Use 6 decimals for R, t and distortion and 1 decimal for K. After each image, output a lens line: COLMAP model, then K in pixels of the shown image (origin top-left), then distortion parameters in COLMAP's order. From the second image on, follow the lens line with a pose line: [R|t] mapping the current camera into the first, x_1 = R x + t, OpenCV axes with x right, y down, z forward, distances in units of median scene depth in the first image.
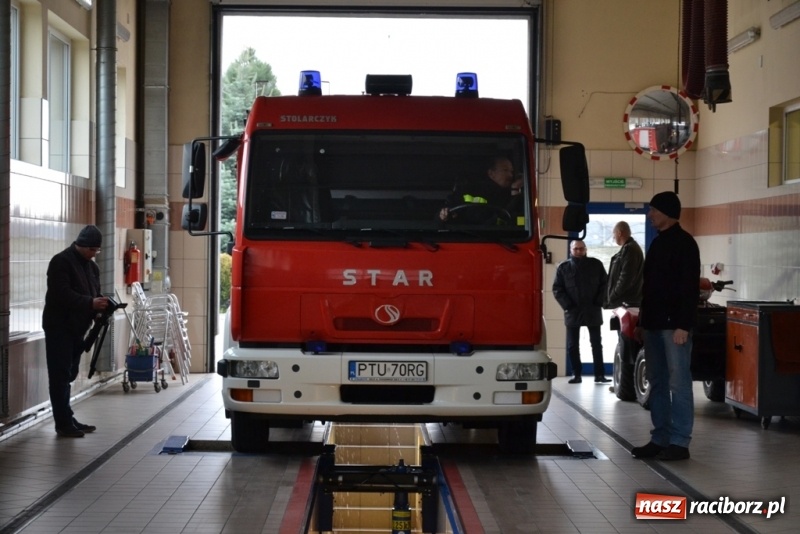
lens RADIAL K [[907.1, 0, 400.0], [0, 907.1, 267.0], [0, 0, 1]] dist [-0.010457, -0.009984]
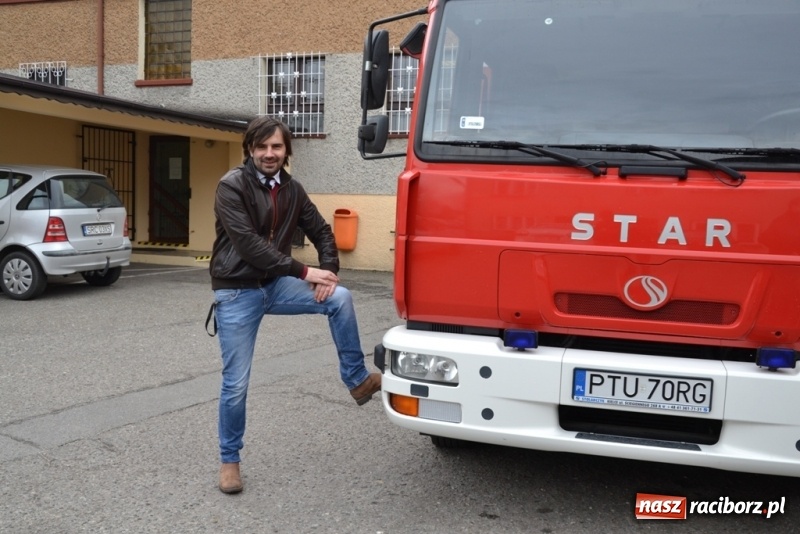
lens RADIAL K [[907.1, 0, 400.0], [0, 907.1, 267.0], [0, 0, 1]] dist [-0.010457, -0.009984]
pose [[0.960551, 0.049916, -0.273589, -0.006882], [-0.034718, 0.997587, 0.060116, 0.006415], [0.275930, -0.048246, 0.959966, 0.401304]]
